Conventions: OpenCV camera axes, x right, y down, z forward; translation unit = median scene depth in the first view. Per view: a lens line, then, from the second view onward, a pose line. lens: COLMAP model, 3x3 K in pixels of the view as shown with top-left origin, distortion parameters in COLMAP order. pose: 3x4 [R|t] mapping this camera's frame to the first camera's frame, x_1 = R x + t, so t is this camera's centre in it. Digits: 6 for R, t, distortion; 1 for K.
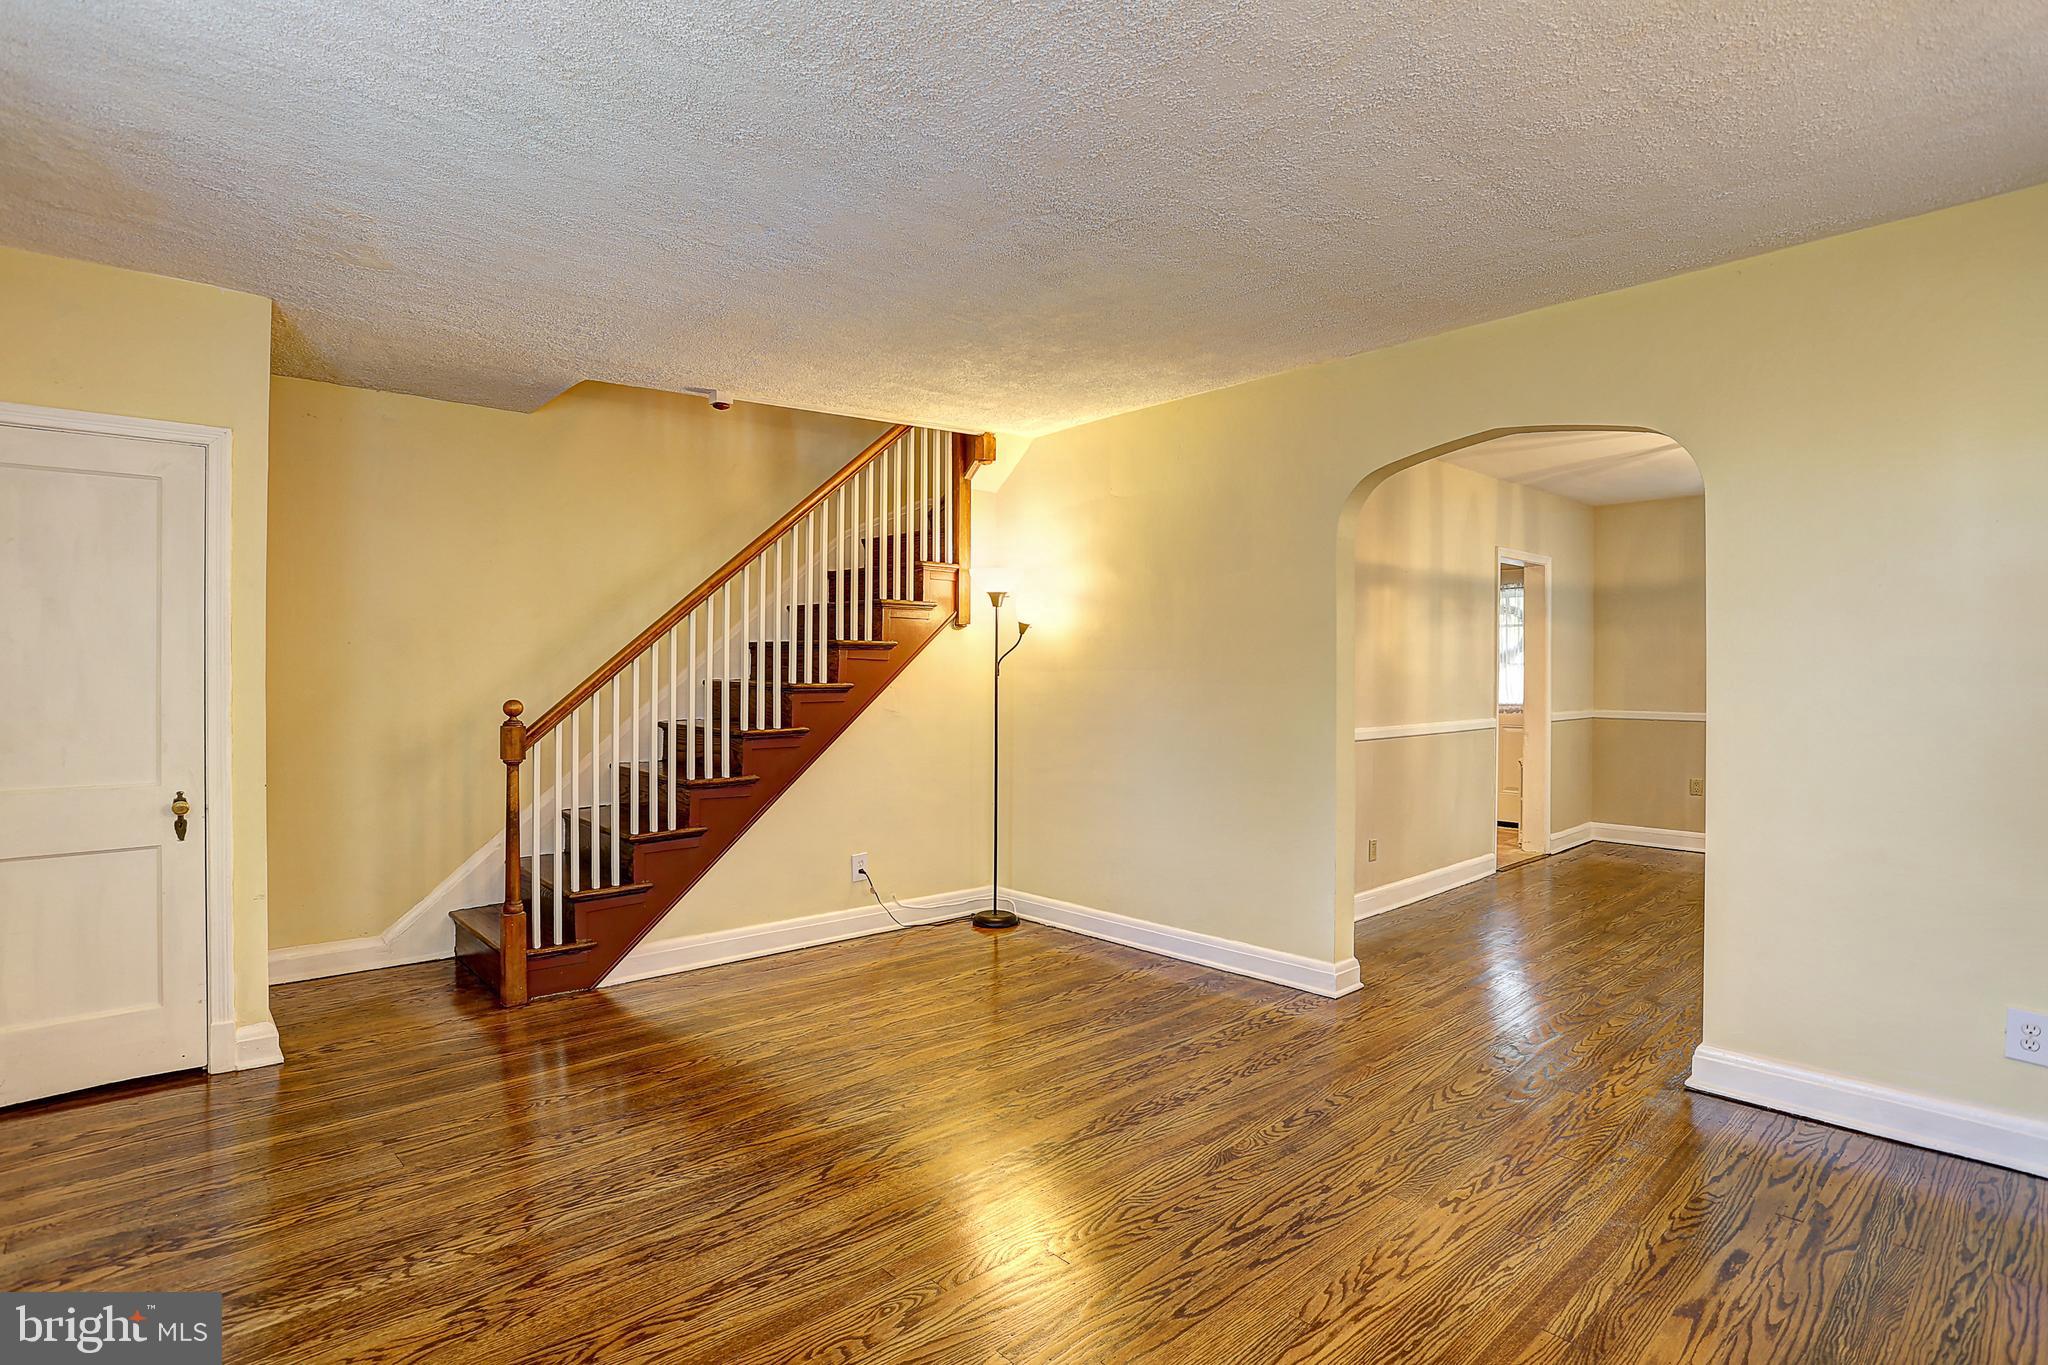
lens RADIAL K [[1023.7, 0, 1018.6], [0, 1023.7, 671.5], [0, 0, 1]] dist [-0.082516, 0.039998]
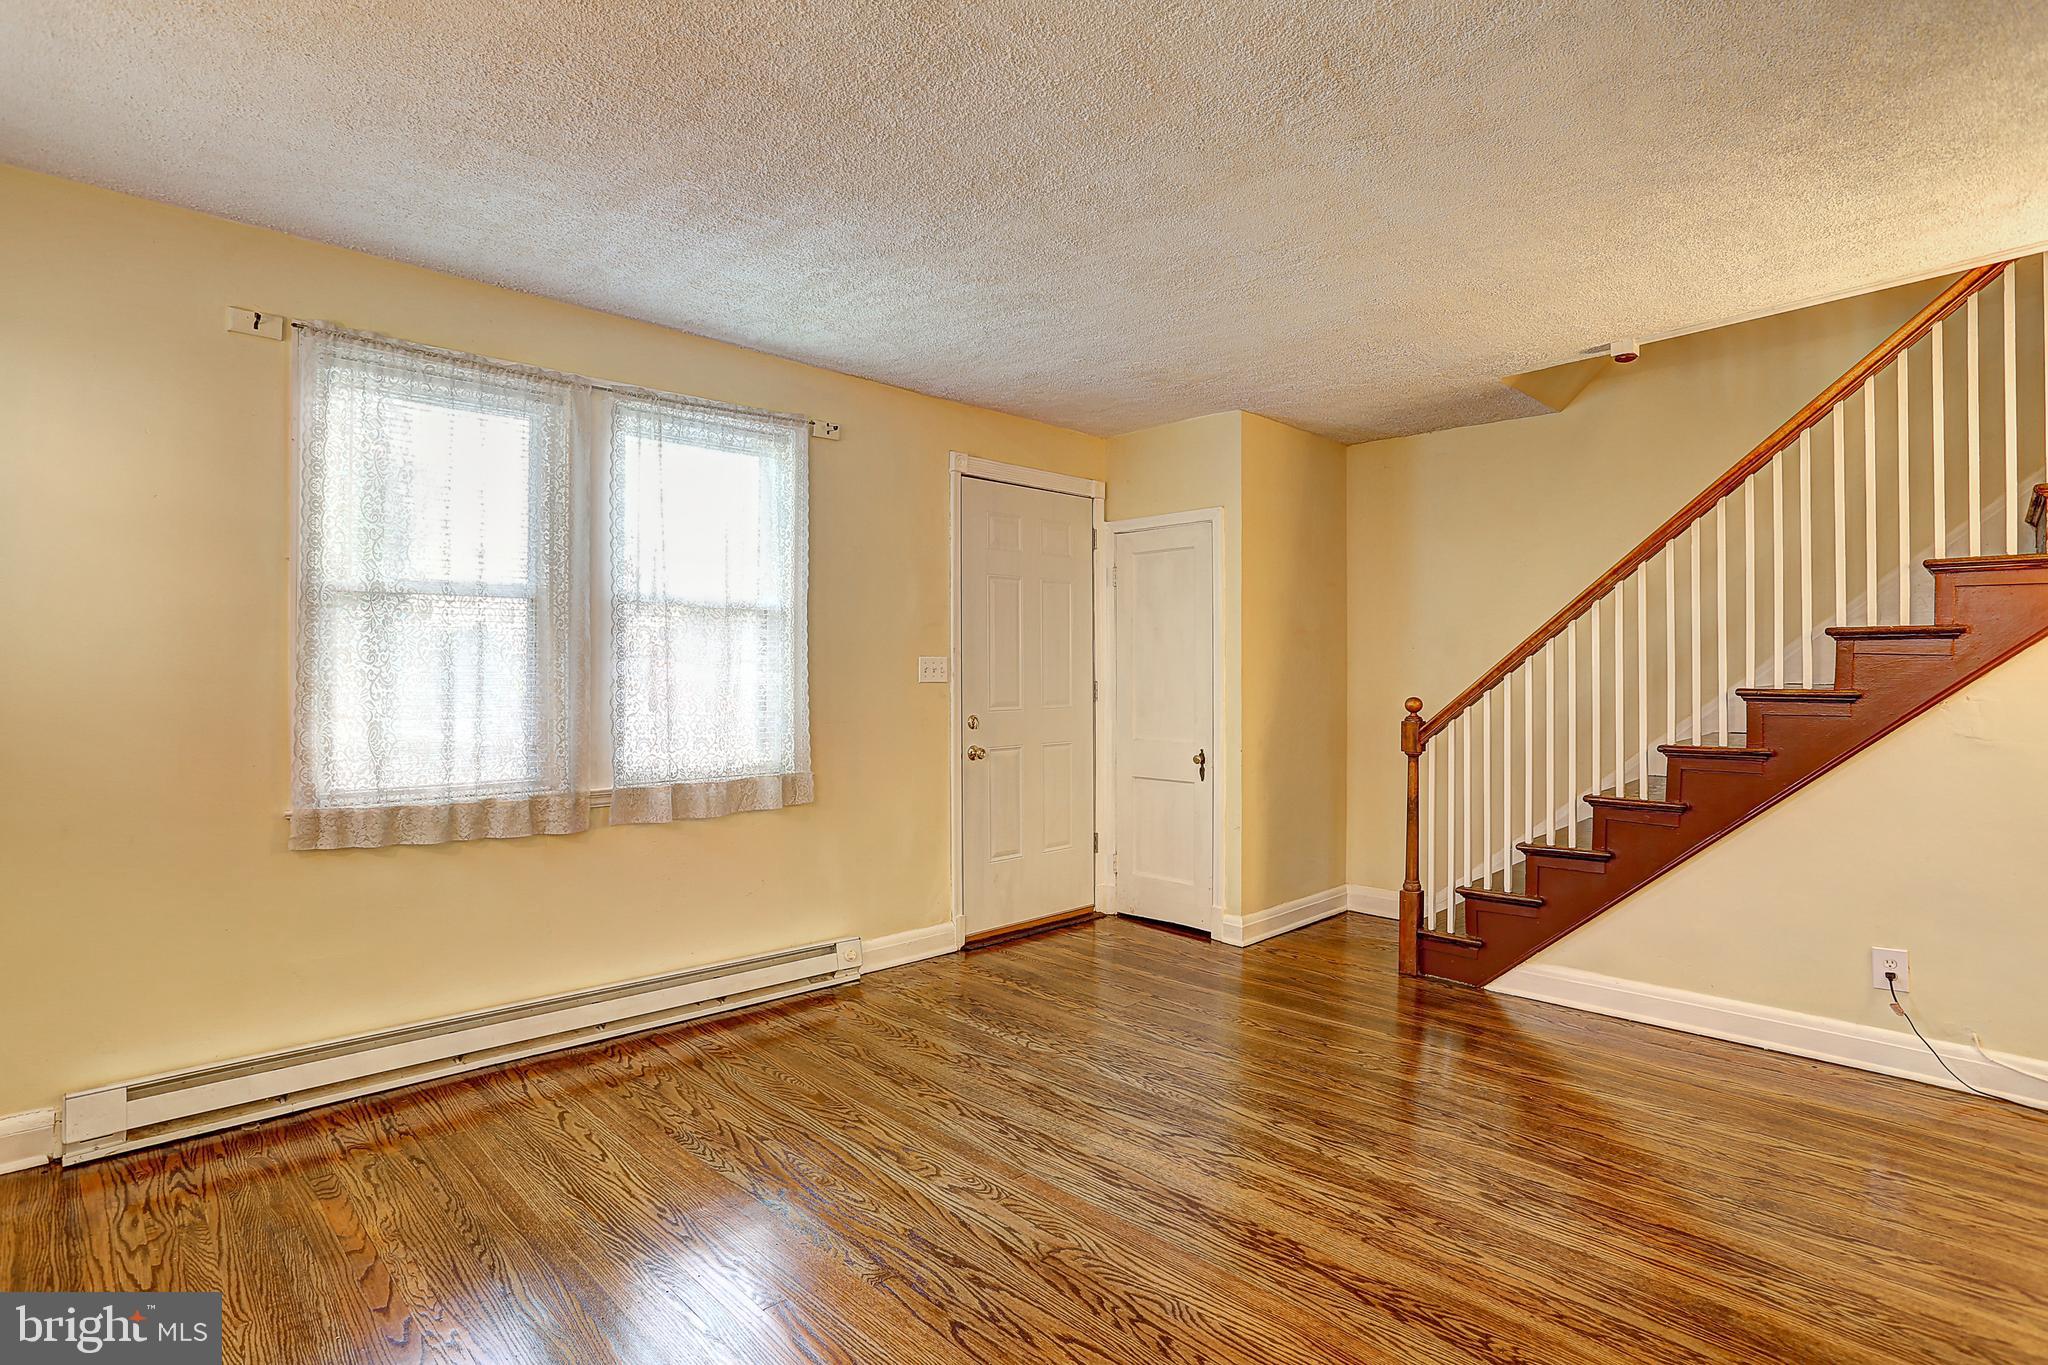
lens RADIAL K [[1023.7, 0, 1018.6], [0, 1023.7, 671.5], [0, 0, 1]] dist [-0.082516, 0.039998]
pose [[0.032995, 0.000225, -0.999455, 0.554121], [-0.003517, 0.999994, 0.000109, 0.001016], [0.999449, 0.003512, 0.032995, 0.497528]]
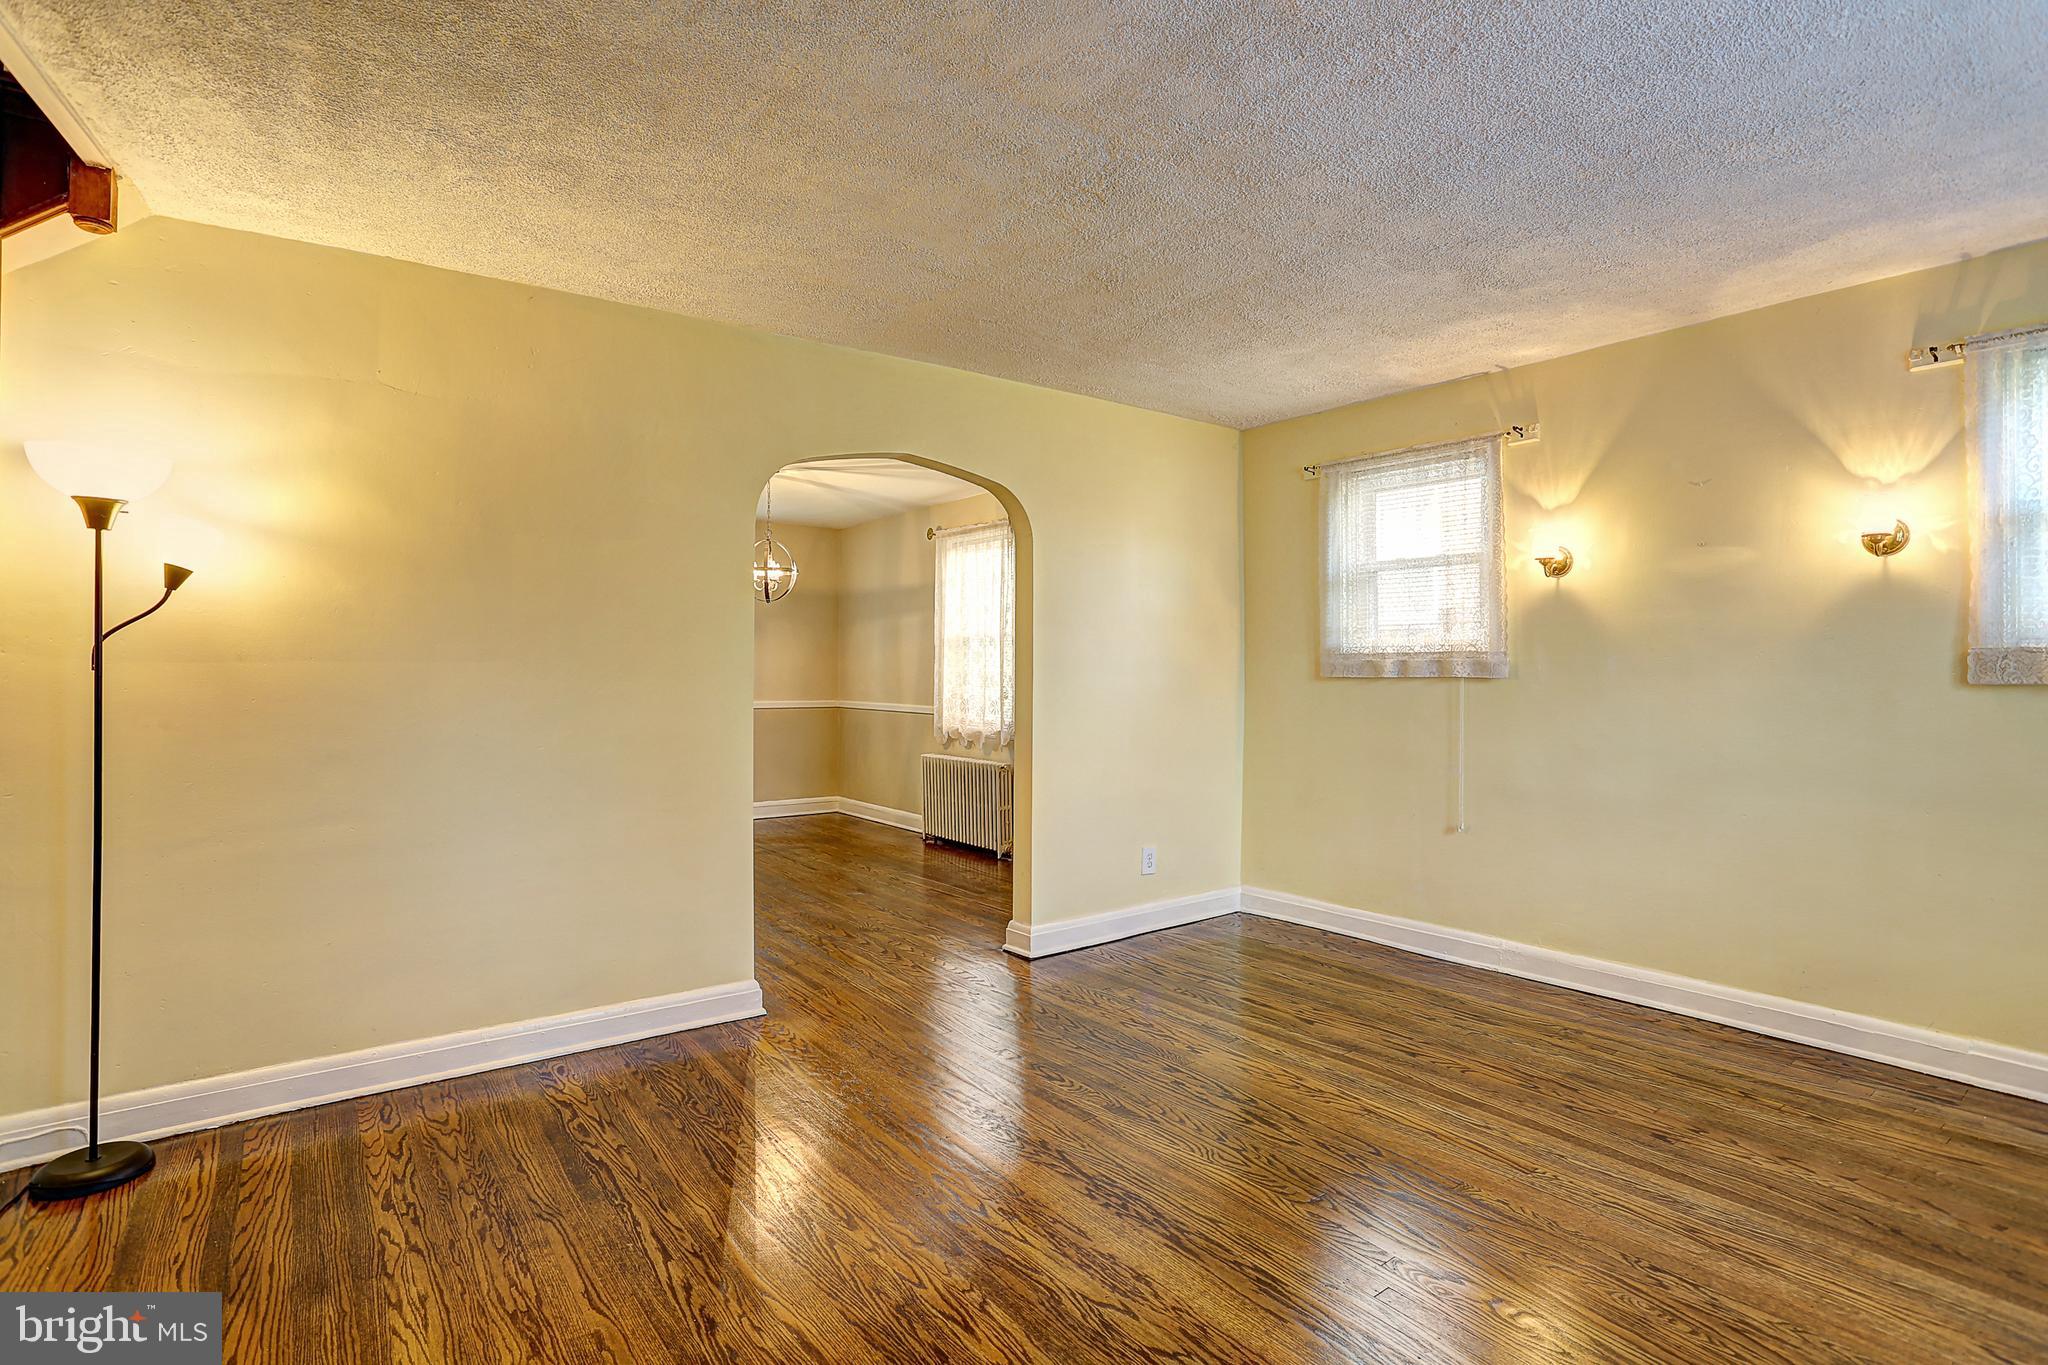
lens RADIAL K [[1009.0, 0, 1039.6], [0, 1009.0, 670.6], [0, 0, 1]] dist [-0.061121, 0.028064]
pose [[0.075024, 0.001393, 0.997181, -0.572516], [-0.004823, 0.999988, -0.001034, 0.004405], [-0.997170, -0.004732, 0.075030, 0.654360]]
